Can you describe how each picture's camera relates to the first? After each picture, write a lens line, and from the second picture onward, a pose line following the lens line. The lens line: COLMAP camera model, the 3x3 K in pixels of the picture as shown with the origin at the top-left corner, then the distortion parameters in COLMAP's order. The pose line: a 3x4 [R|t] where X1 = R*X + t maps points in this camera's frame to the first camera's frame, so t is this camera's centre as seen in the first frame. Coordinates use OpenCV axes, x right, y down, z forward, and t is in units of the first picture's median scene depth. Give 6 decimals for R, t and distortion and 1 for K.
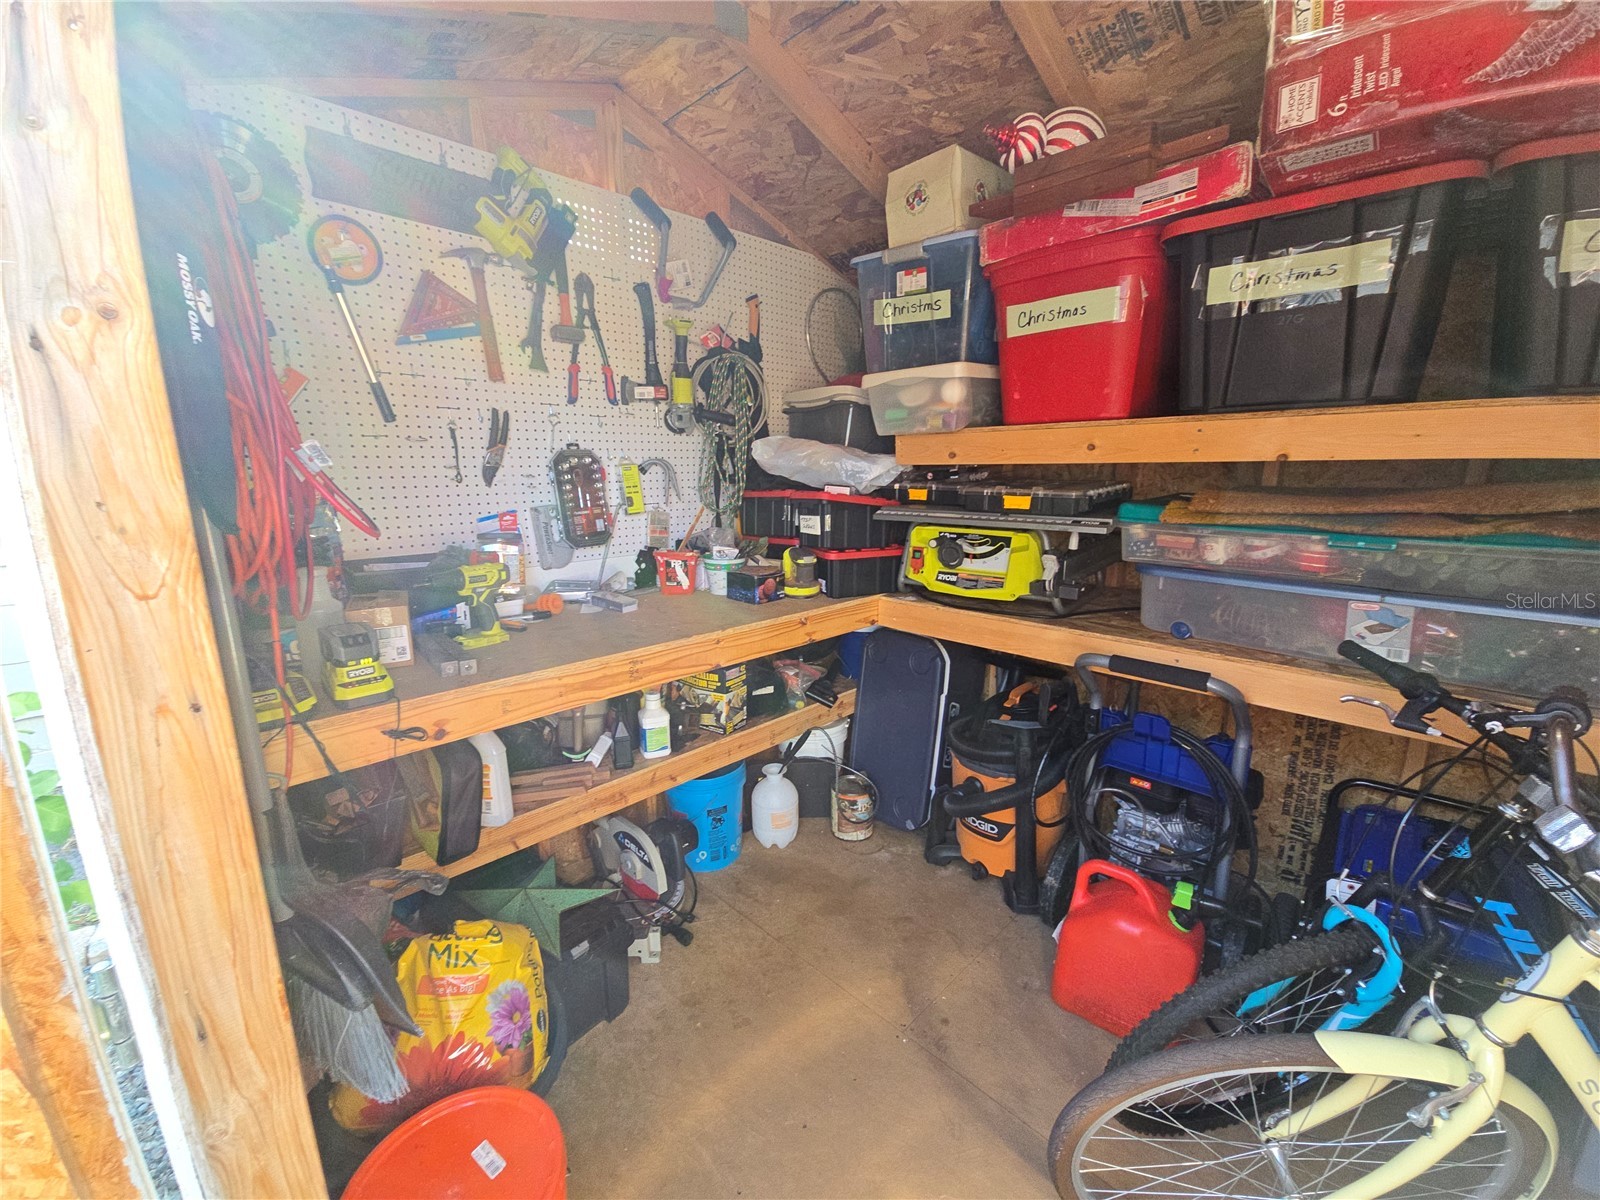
lens RADIAL K [[650.2, 0, 798.4], [0, 650.2, 604.7], [0, 0, 1]] dist [0.005043, -0.005894]
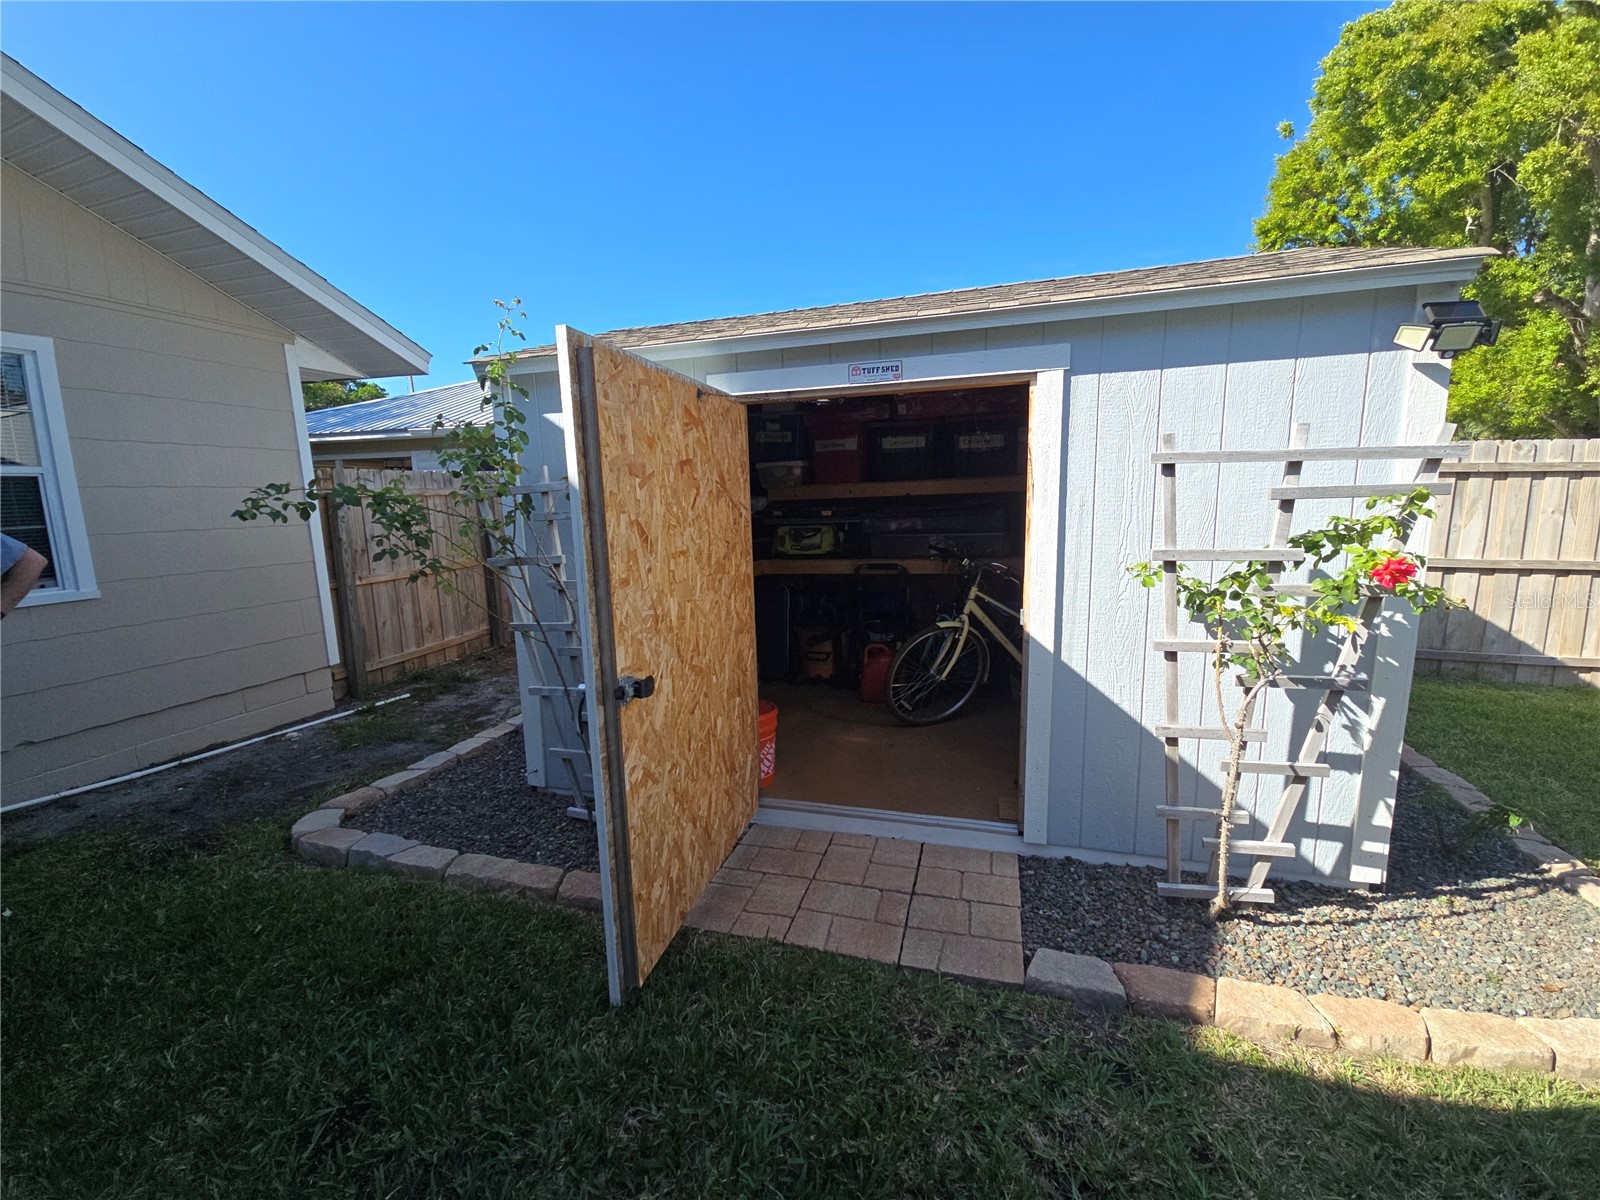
lens RADIAL K [[650.2, 0, 798.4], [0, 650.2, 604.7], [0, 0, 1]] dist [0.005043, -0.005894]
pose [[0.873467, -0.101574, 0.476170, -1.007087], [0.131184, 0.990926, -0.029260, 0.260016], [-0.468877, 0.088024, 0.878866, -1.172272]]
